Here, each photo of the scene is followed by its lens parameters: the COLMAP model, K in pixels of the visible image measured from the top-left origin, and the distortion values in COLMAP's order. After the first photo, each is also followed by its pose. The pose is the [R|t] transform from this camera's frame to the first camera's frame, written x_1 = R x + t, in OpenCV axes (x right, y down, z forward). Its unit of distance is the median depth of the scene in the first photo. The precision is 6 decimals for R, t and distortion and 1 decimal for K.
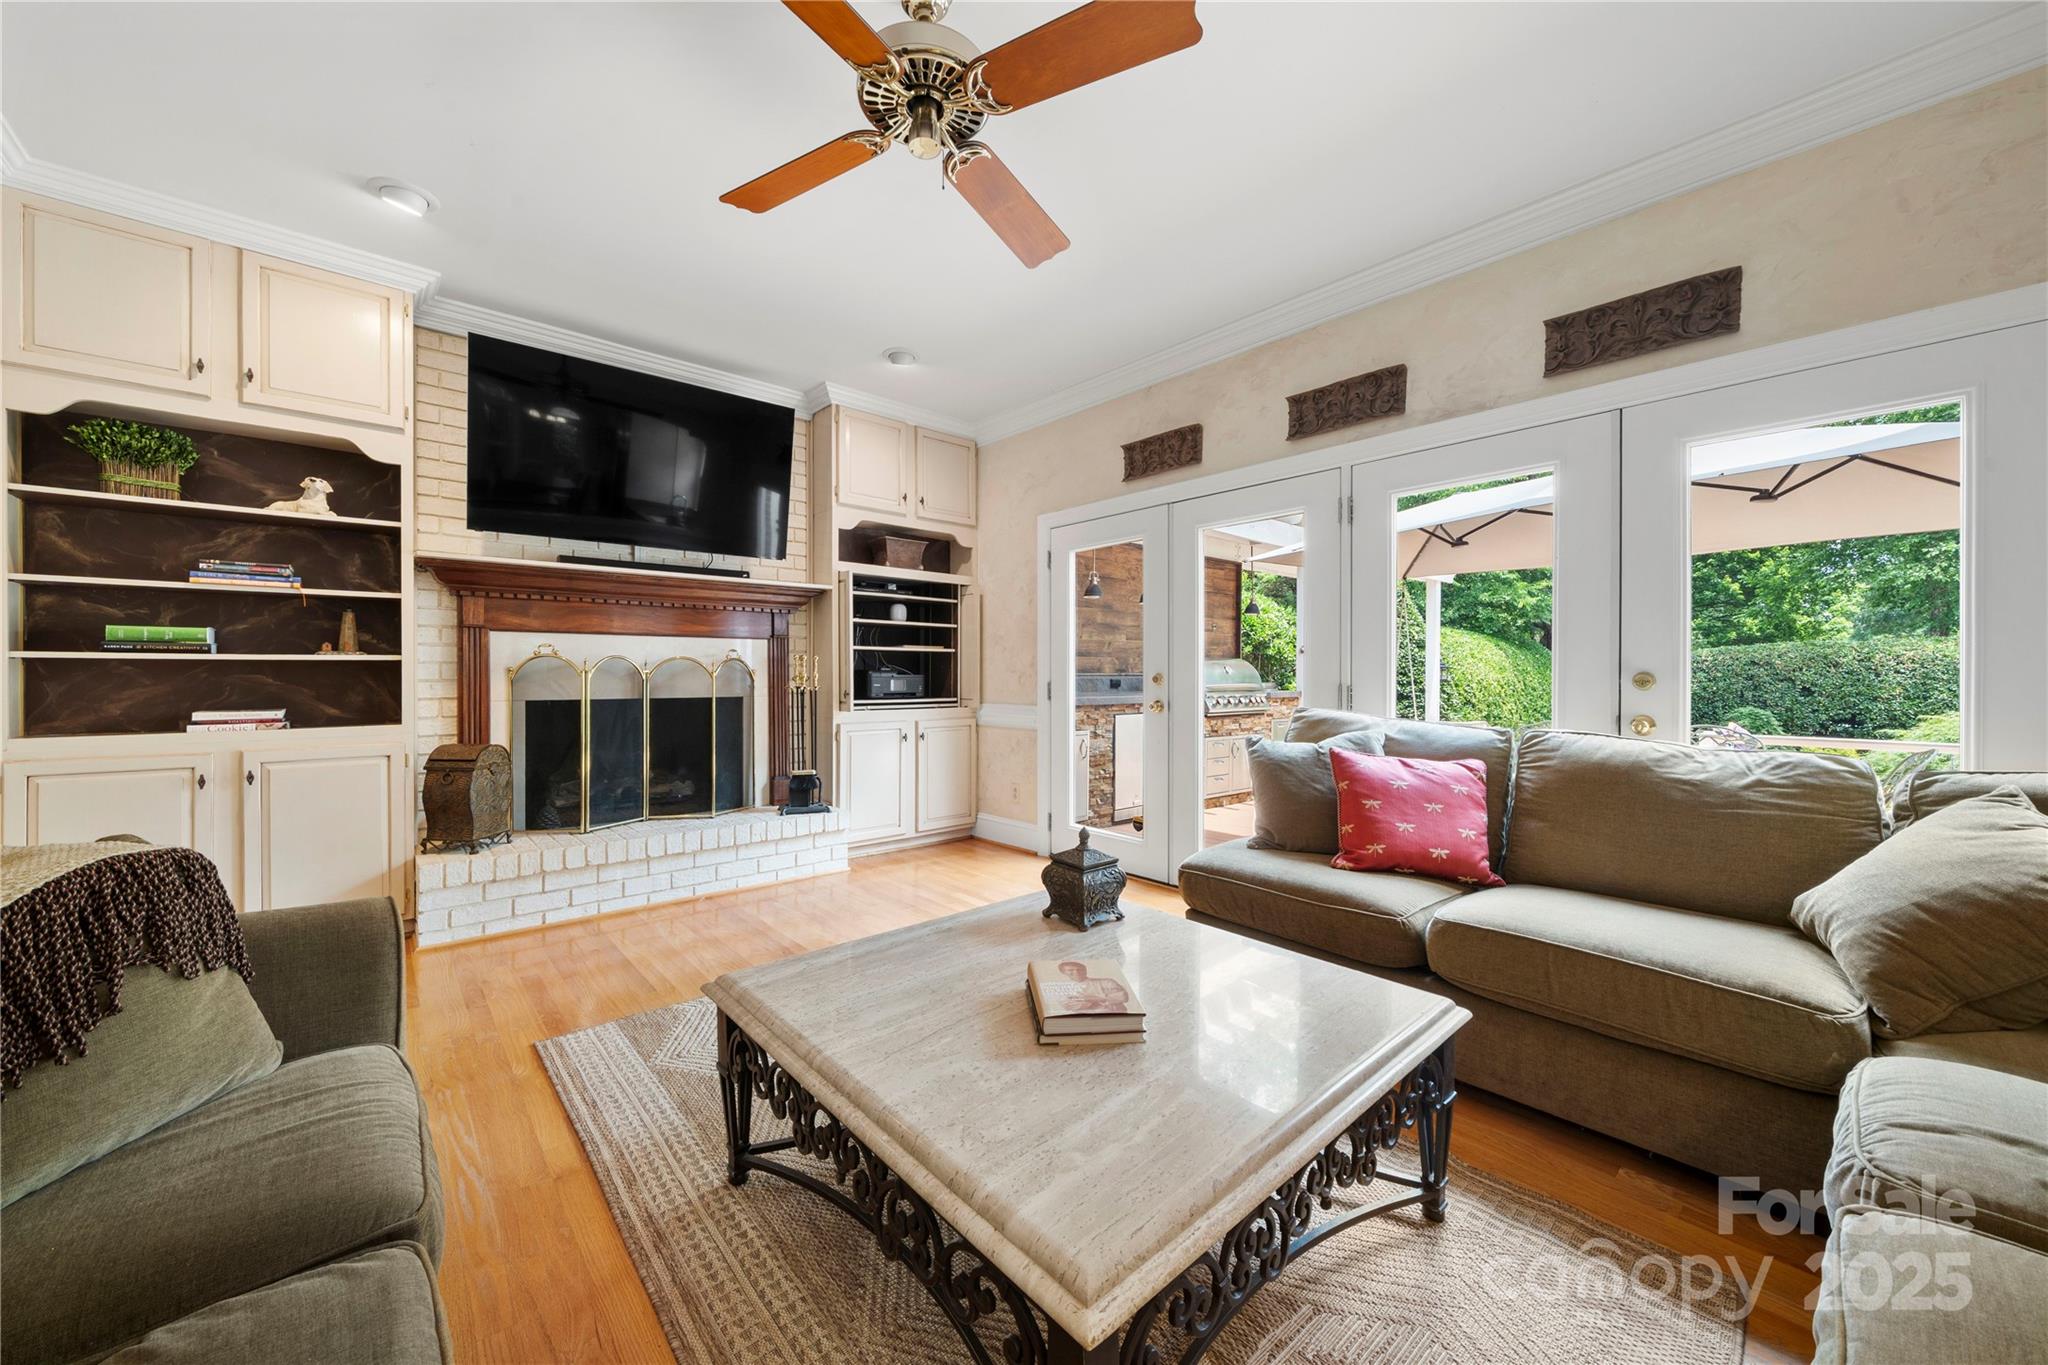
lens RADIAL K [[741.9, 0, 1016.6], [0, 741.9, 663.6], [0, 0, 1]] dist [0.000508, -0.000261]
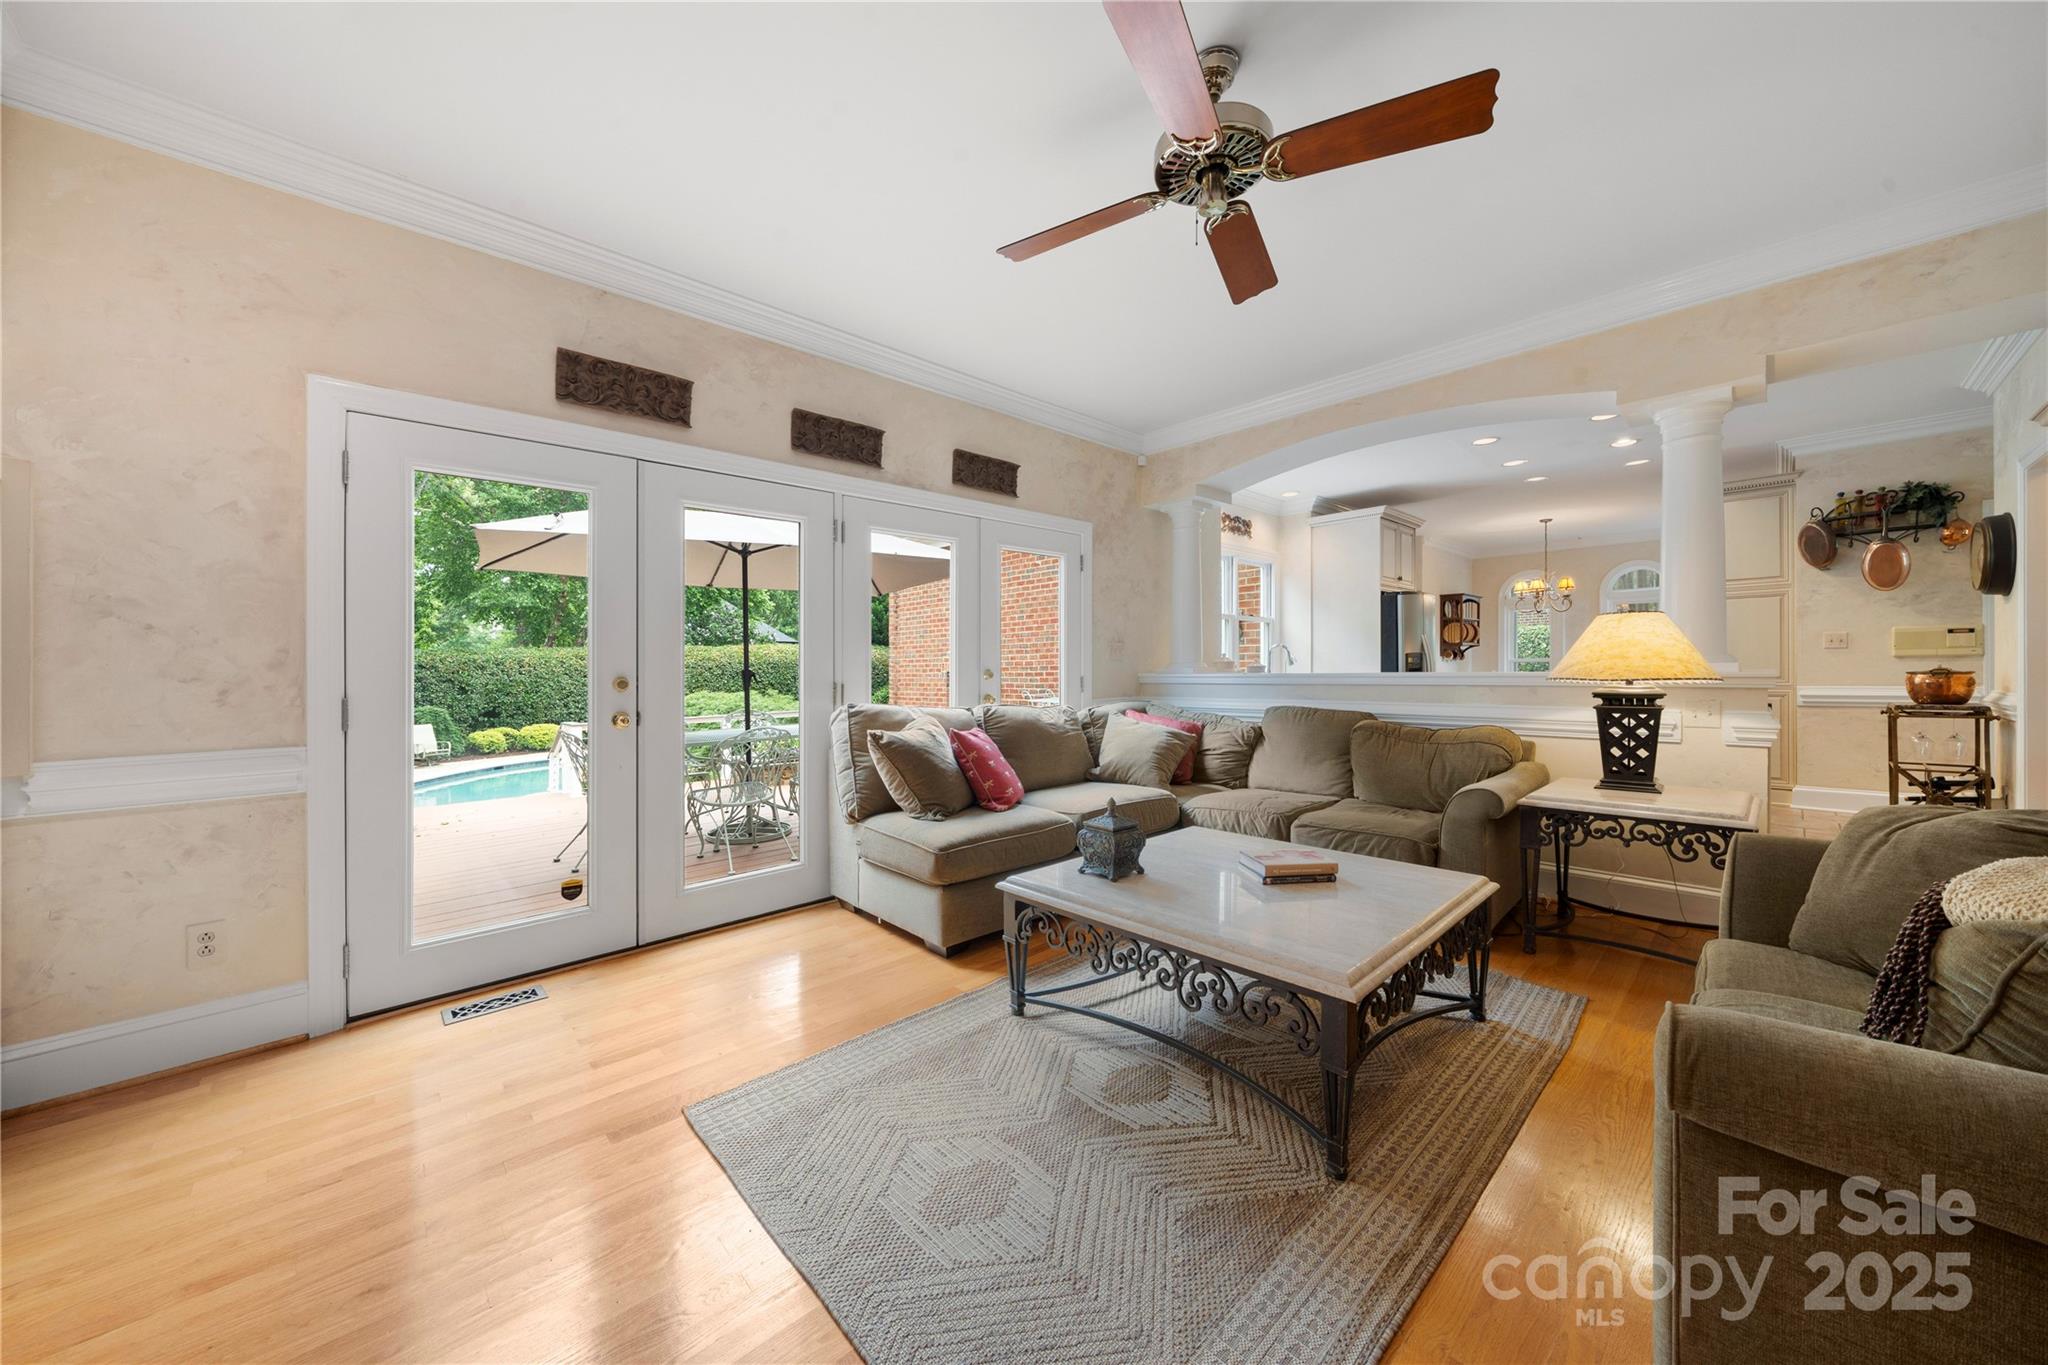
lens RADIAL K [[721.0, 0, 1012.9], [0, 721.0, 674.4], [0, 0, 1]] dist [-0.009184, 0.000288]
pose [[-0.022437, -0.009522, 0.999703, -0.695014], [0.000549, 0.999954, 0.009537, 0.005300], [-0.999748, 0.000763, -0.022431, 0.764522]]
